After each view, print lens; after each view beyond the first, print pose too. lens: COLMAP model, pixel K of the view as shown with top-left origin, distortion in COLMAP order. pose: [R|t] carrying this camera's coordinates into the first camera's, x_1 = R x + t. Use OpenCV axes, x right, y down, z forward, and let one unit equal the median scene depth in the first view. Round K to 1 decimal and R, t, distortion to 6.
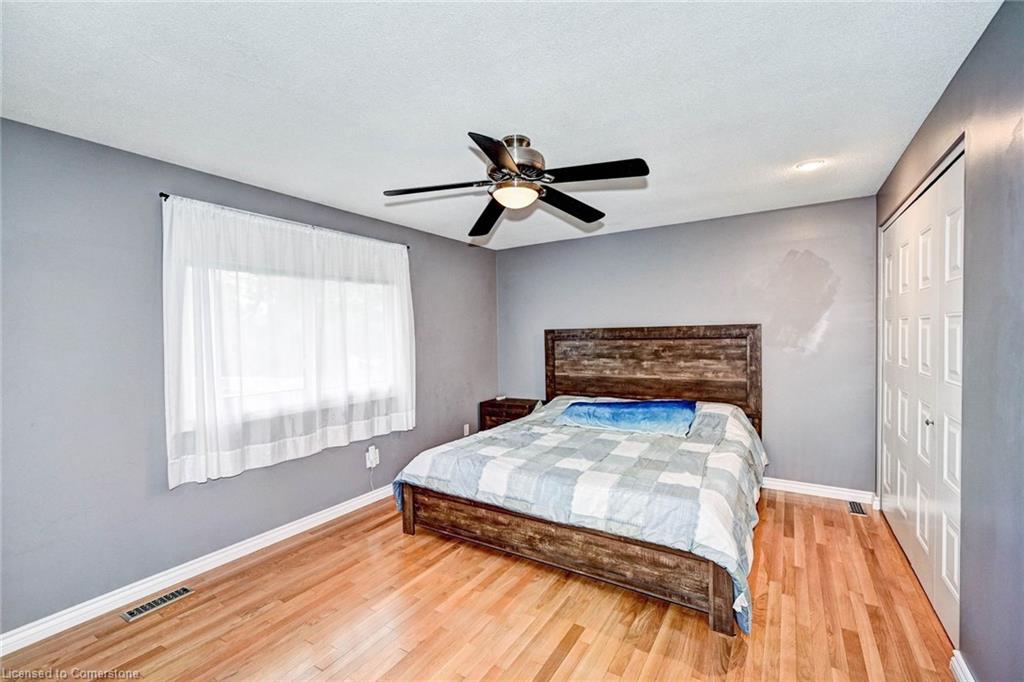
lens RADIAL K [[437.1, 0, 514.6], [0, 437.1, 348.0], [0, 0, 1]] dist [-0.001637, 0.000016]
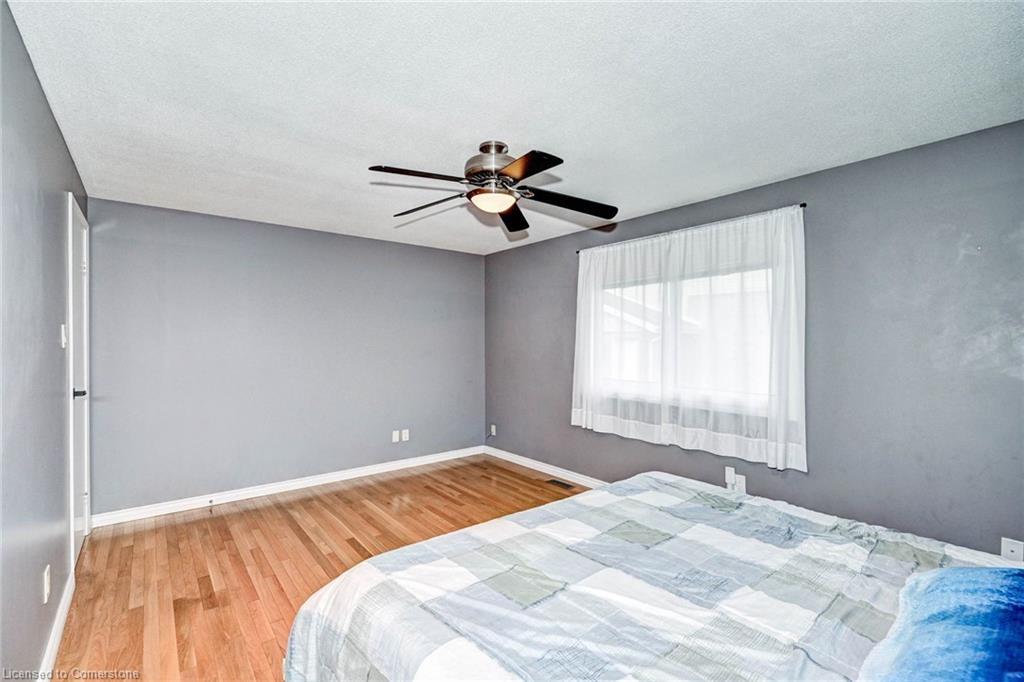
lens RADIAL K [[459.5, 0, 512.0], [0, 459.5, 341.0], [0, 0, 1]] dist [-0.000766, -0.000069]
pose [[-0.324123, 0.021533, -0.945770, 0.600635], [-0.019439, 0.999378, 0.029415, -0.032035], [0.945815, 0.027919, -0.323503, 0.831105]]
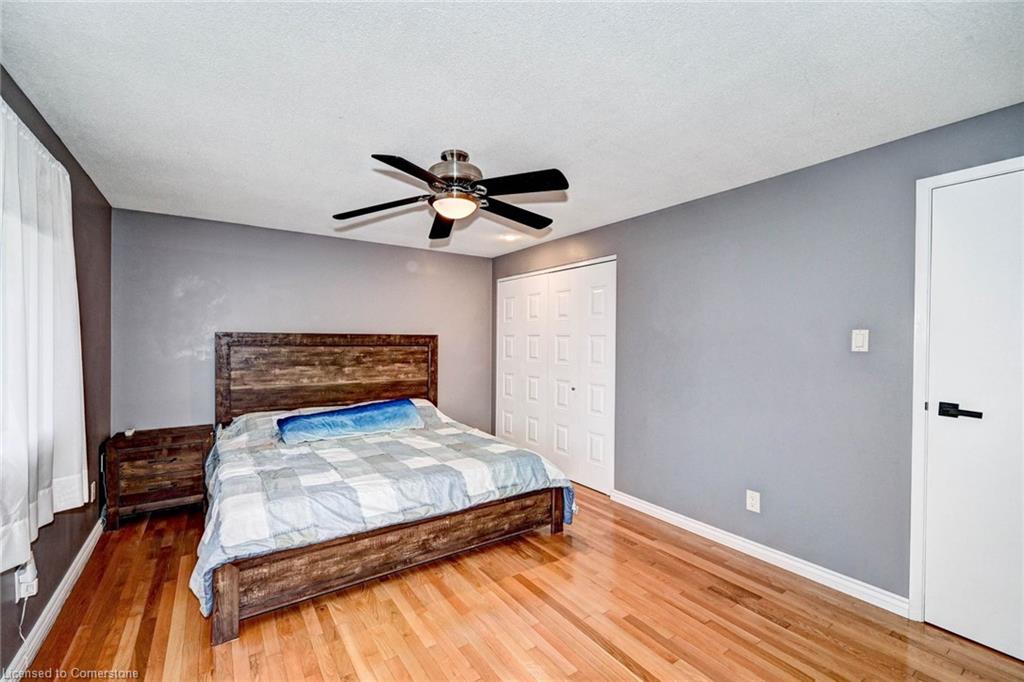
lens RADIAL K [[426.3, 0, 504.3], [0, 426.3, 343.6], [0, 0, 1]] dist [0.001600, -0.000057]
pose [[0.400809, 0.014570, 0.916046, -0.533997], [0.012547, 0.999692, -0.021391, 0.001010], [-0.916076, 0.020068, 0.400503, 0.286451]]
